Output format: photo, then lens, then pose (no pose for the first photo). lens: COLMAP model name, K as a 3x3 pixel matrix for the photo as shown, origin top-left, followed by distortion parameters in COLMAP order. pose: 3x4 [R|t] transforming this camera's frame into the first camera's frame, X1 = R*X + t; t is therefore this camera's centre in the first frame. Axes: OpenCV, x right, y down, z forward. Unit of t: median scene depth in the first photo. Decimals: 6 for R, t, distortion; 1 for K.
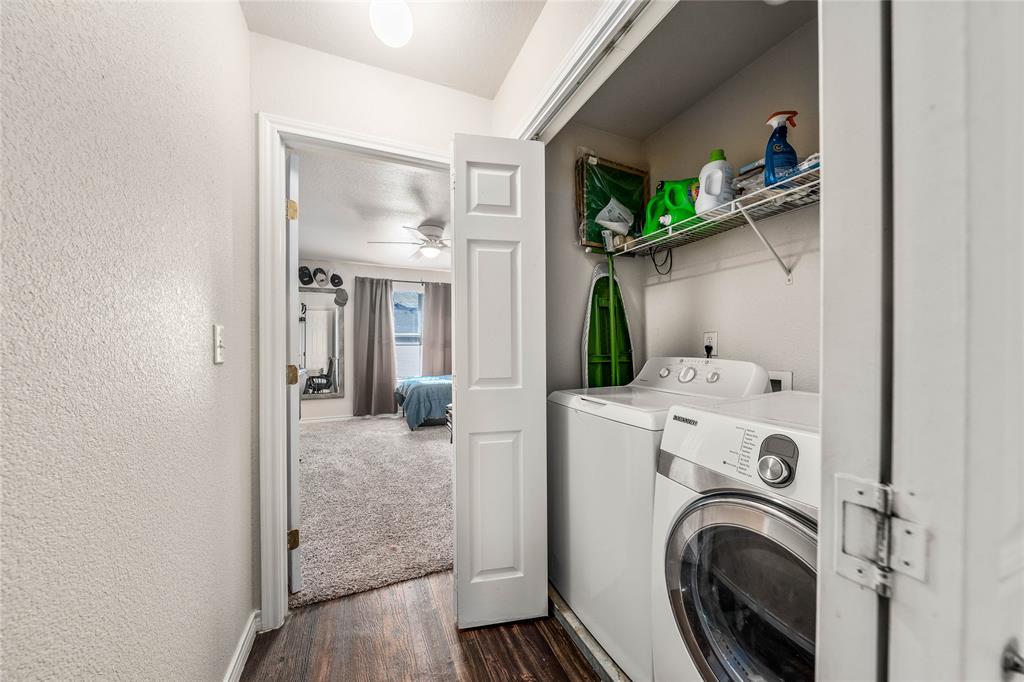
lens RADIAL K [[349.1, 0, 510.8], [0, 349.1, 341.6], [0, 0, 1]] dist [-0.002639, 0.000186]
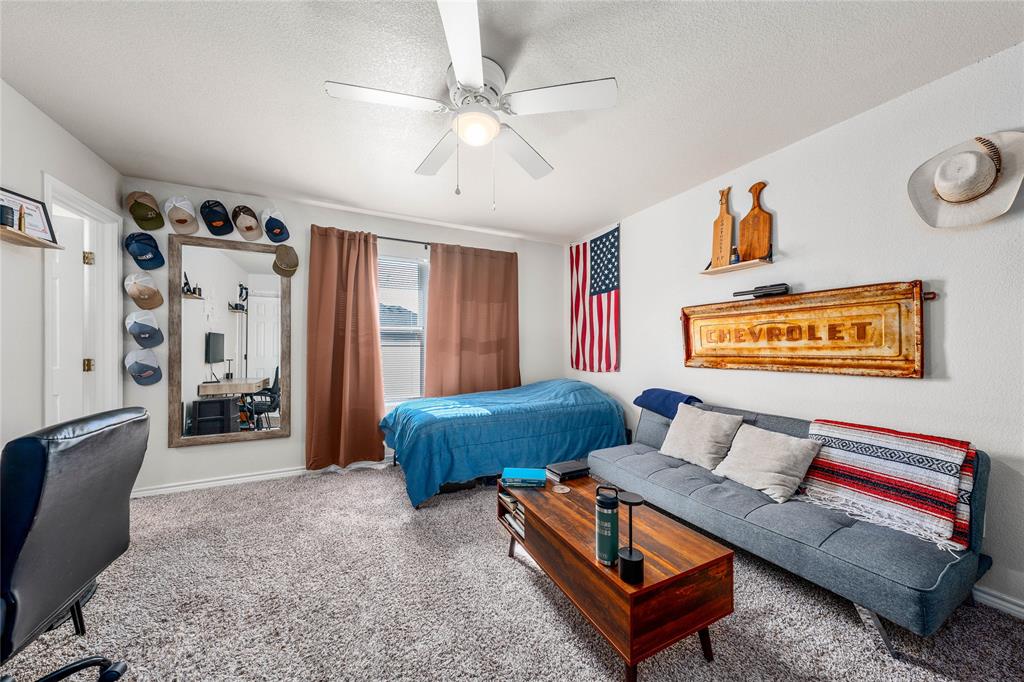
lens RADIAL K [[349.1, 0, 512.3], [0, 349.1, 347.8], [0, 0, 1]] dist [-0.002639, 0.000186]
pose [[0.997762, 0.010114, 0.066097, -0.152579], [-0.010799, 0.999892, 0.010018, 0.005670], [-0.065988, -0.010710, 0.997763, 0.404221]]
